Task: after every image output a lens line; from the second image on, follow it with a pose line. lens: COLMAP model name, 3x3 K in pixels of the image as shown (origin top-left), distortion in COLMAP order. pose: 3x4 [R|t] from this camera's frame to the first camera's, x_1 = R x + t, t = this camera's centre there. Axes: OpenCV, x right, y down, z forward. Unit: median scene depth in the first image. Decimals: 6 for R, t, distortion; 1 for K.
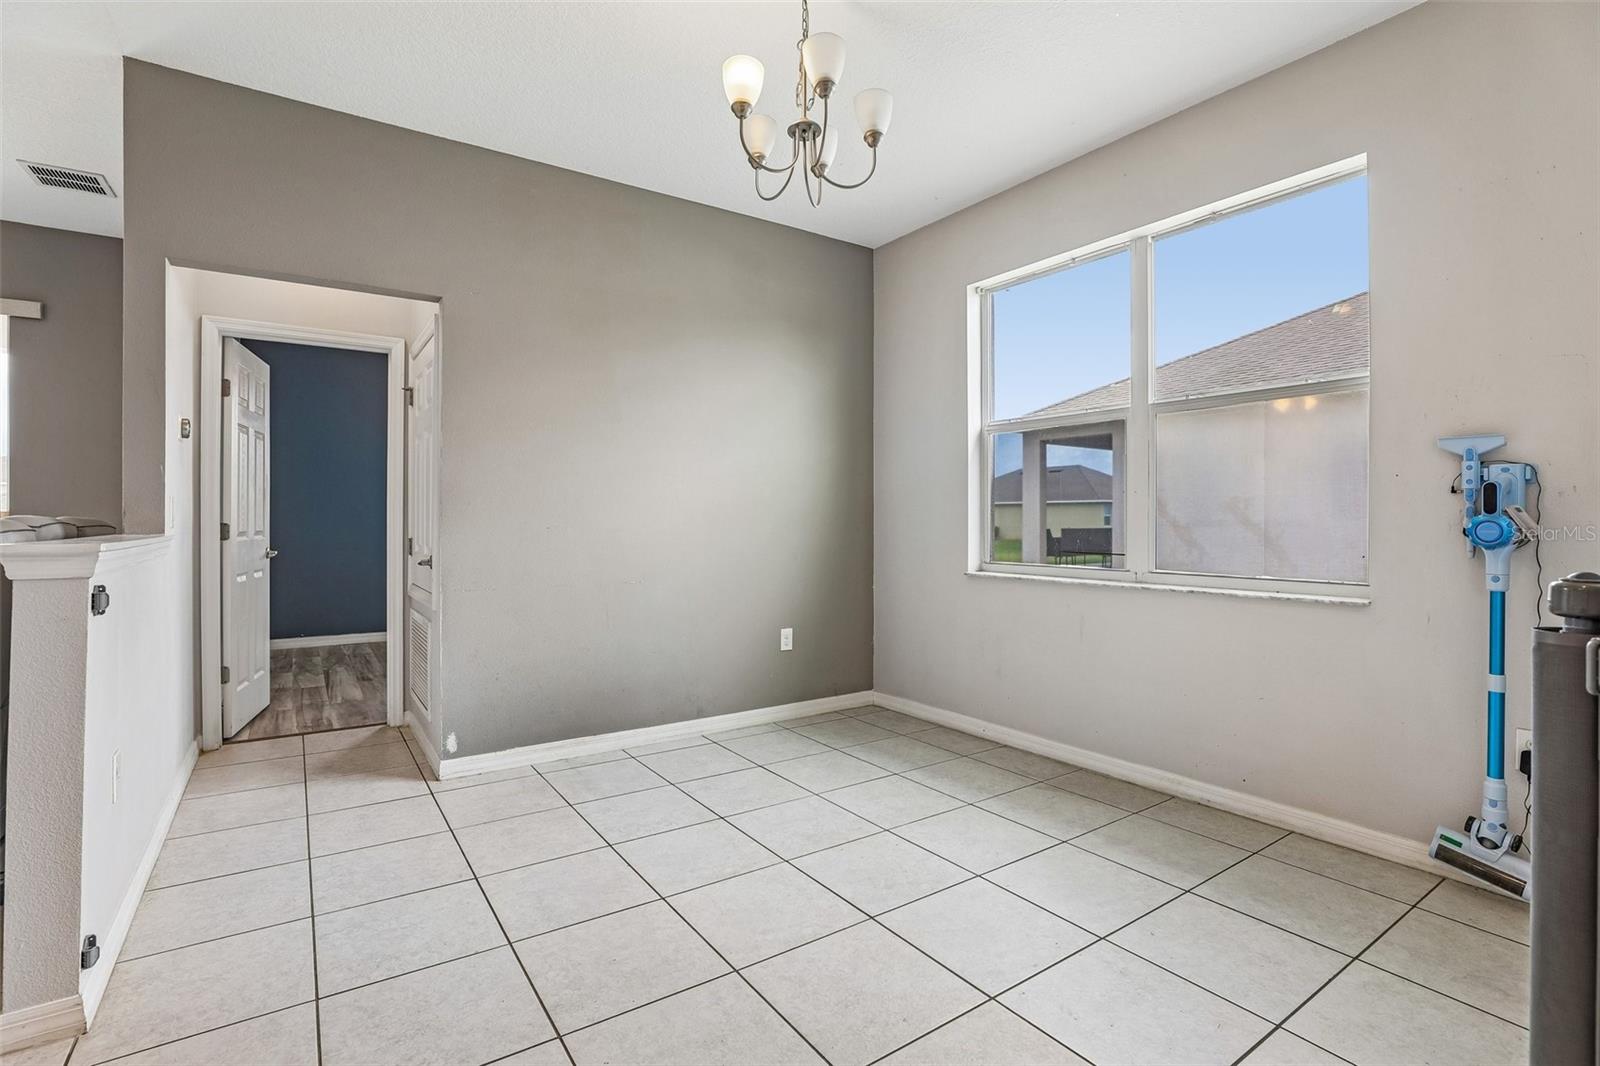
lens RADIAL K [[746.3, 0, 798.2], [0, 746.3, 525.2], [0, 0, 1]] dist [-0.045563, 0.015860]
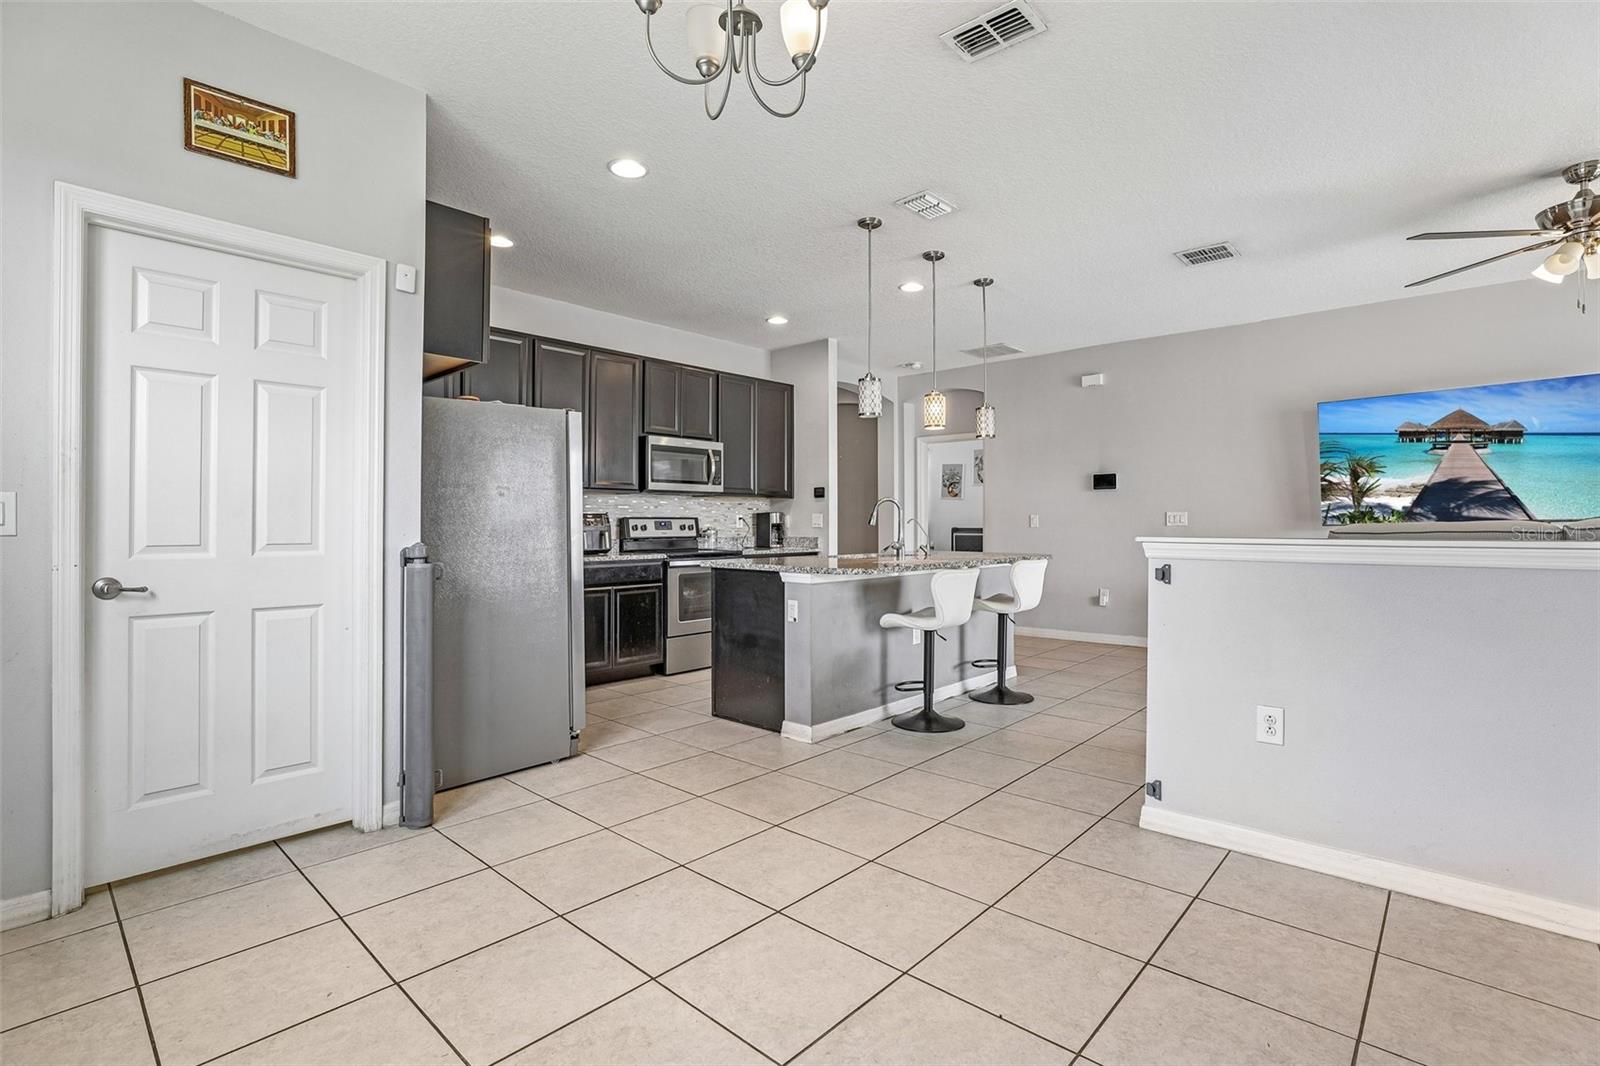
lens RADIAL K [[748.4, 0, 801.0], [0, 748.4, 527.3], [0, 0, 1]] dist [-0.043074, 0.013088]
pose [[-0.973990, 0.001953, -0.226584, 0.118441], [0.000017, 0.999964, 0.008543, -0.007623], [0.226593, 0.008317, -0.973954, 1.770674]]
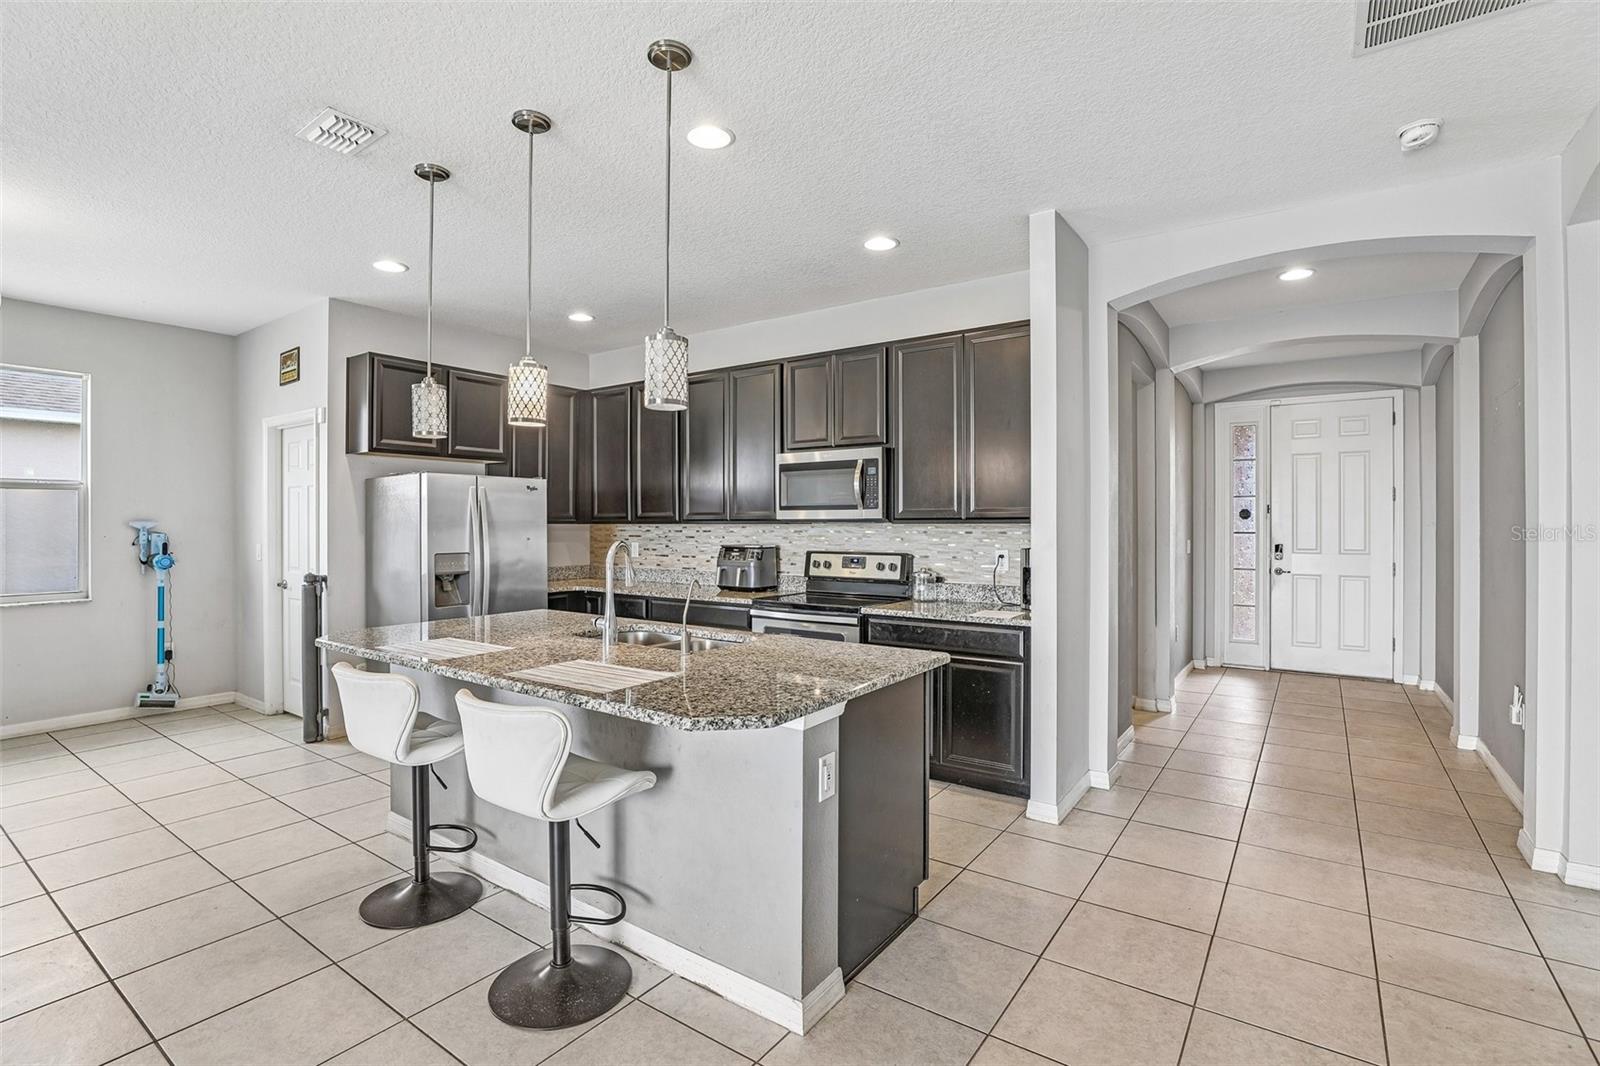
lens RADIAL K [[748.4, 0, 801.0], [0, 748.4, 527.3], [0, 0, 1]] dist [-0.043074, 0.013088]
pose [[-0.347120, -0.005694, 0.937803, -1.951081], [0.004919, 0.999957, 0.007893, -0.108882], [-0.937808, 0.007353, -0.347077, -0.154314]]
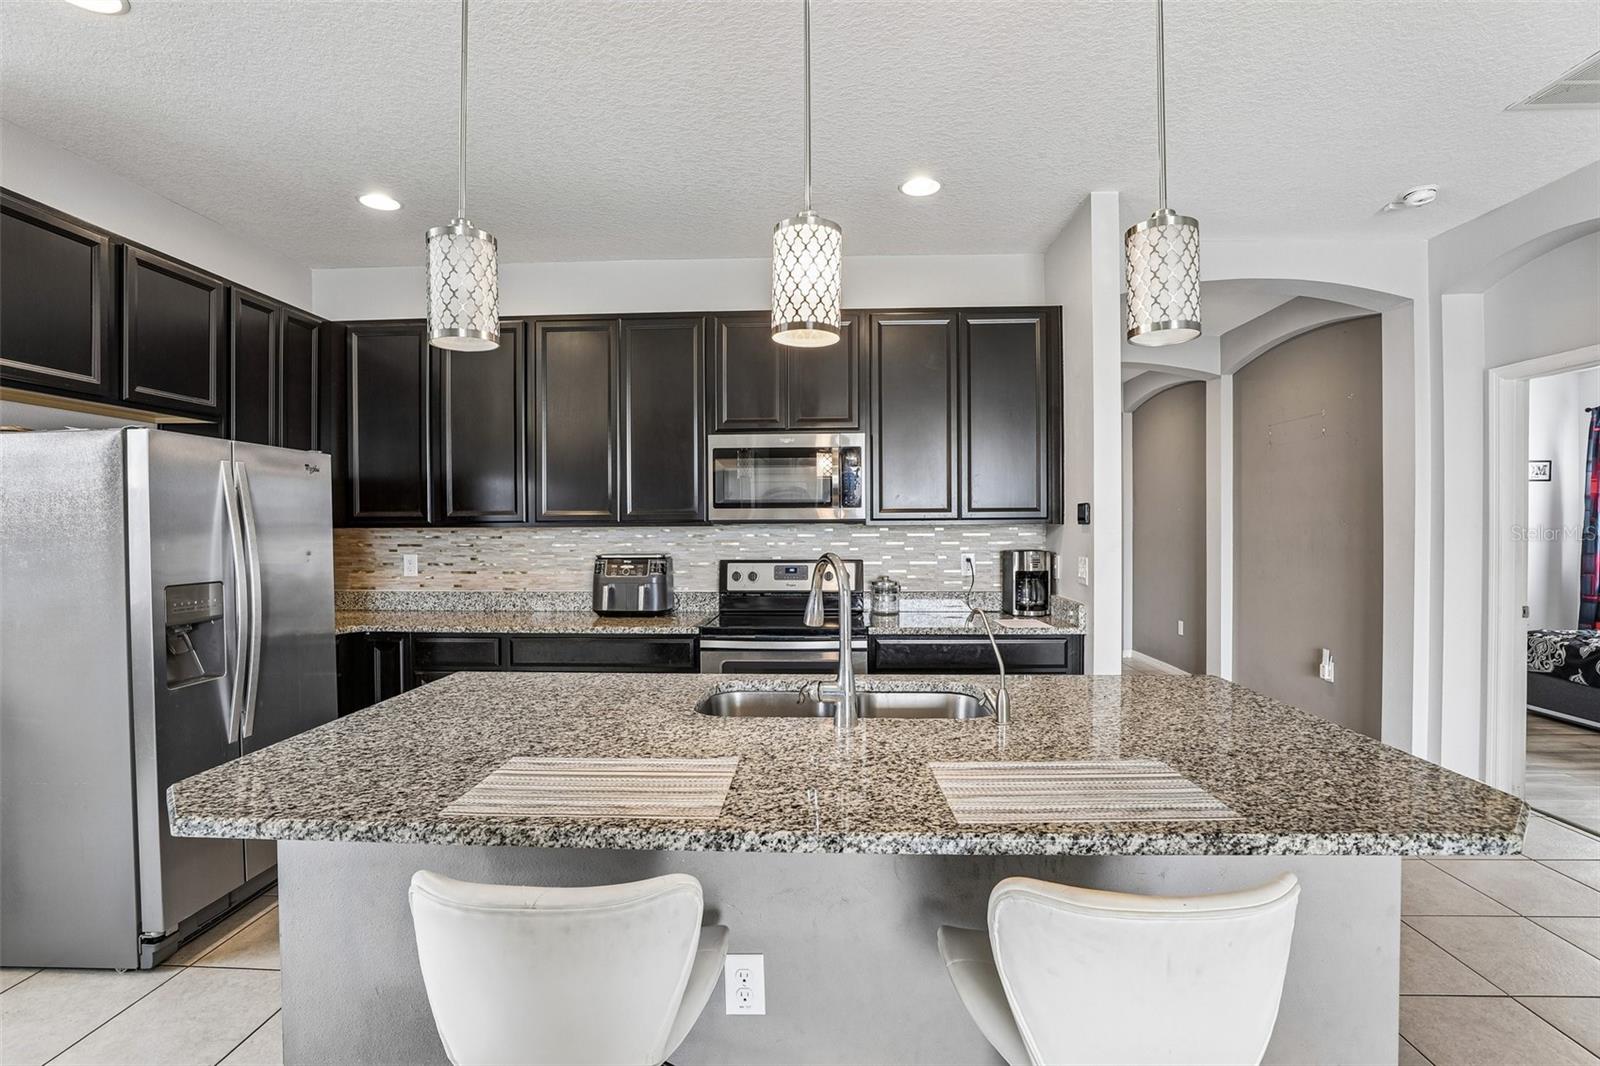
lens RADIAL K [[748.4, 0, 801.0], [0, 748.4, 527.3], [0, 0, 1]] dist [-0.043074, 0.013088]
pose [[-0.798955, 0.000699, 0.601391, -1.081055], [0.006567, 0.999950, 0.007562, -0.110192], [-0.601355, 0.009990, -0.798919, 0.348176]]
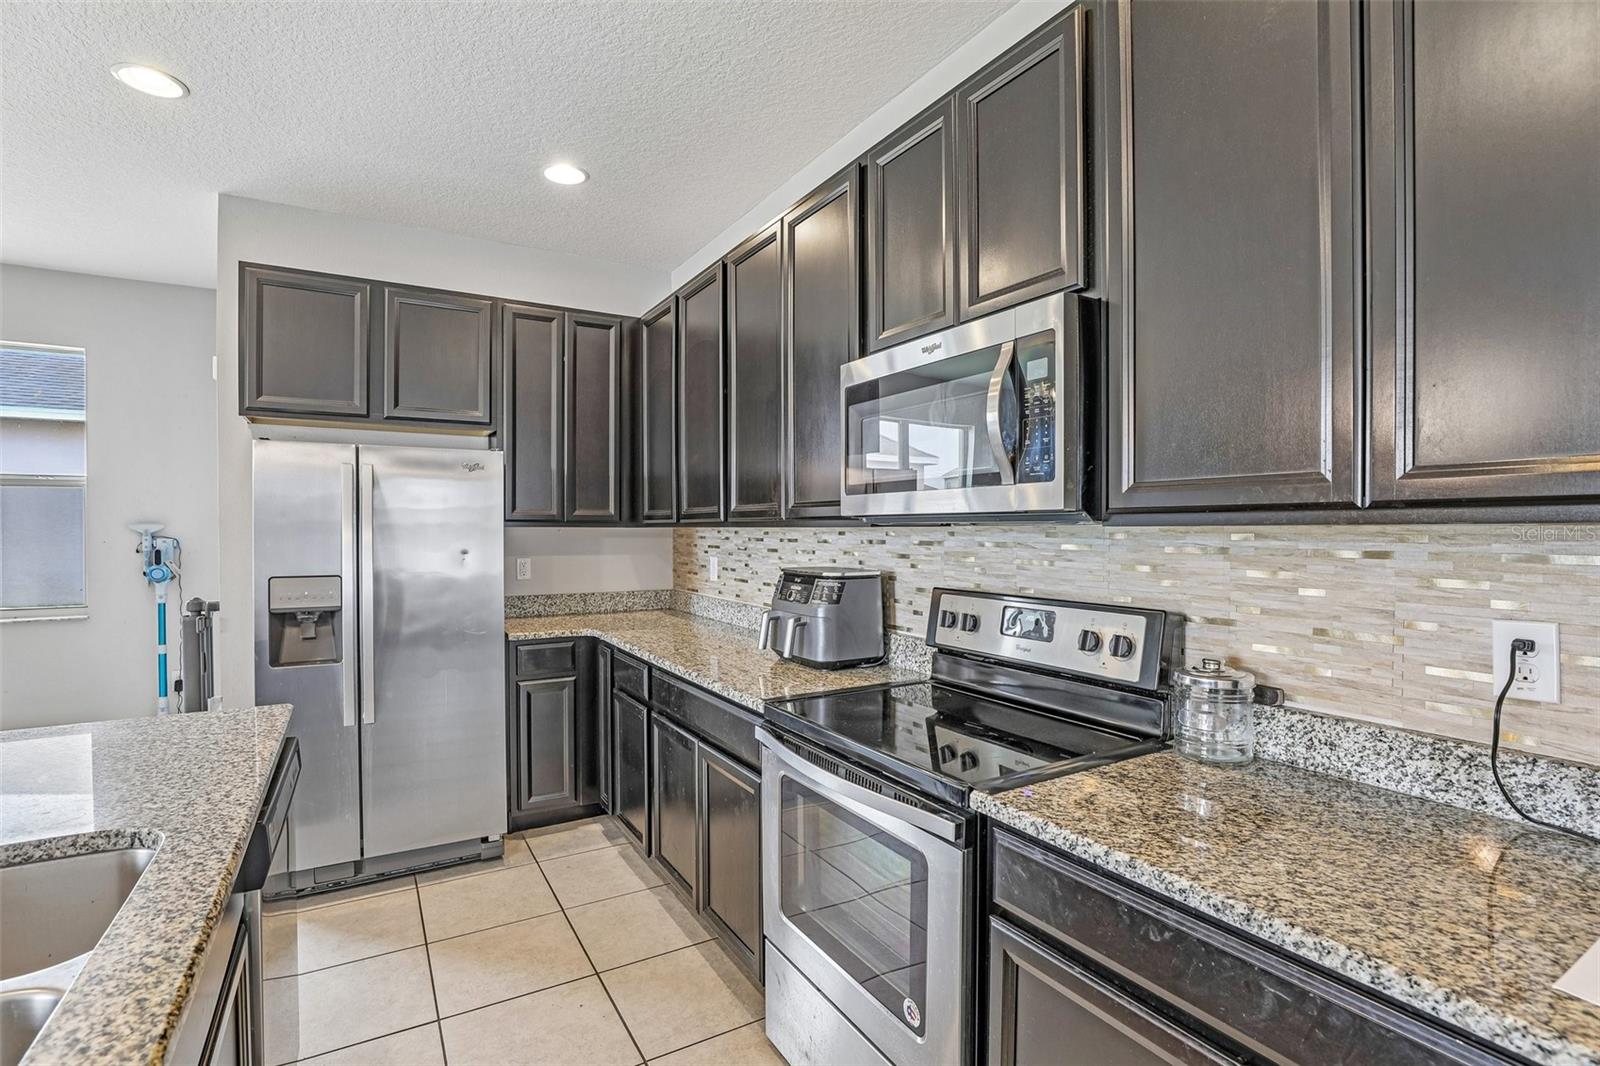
lens RADIAL K [[752.7, 0, 803.6], [0, 752.7, 534.6], [0, 0, 1]] dist [-0.053810, 0.021524]
pose [[0.062390, -0.011639, 0.997984, -0.870863], [0.006022, 0.999918, 0.011285, -0.102613], [-0.998034, 0.005306, 0.062455, -0.832522]]
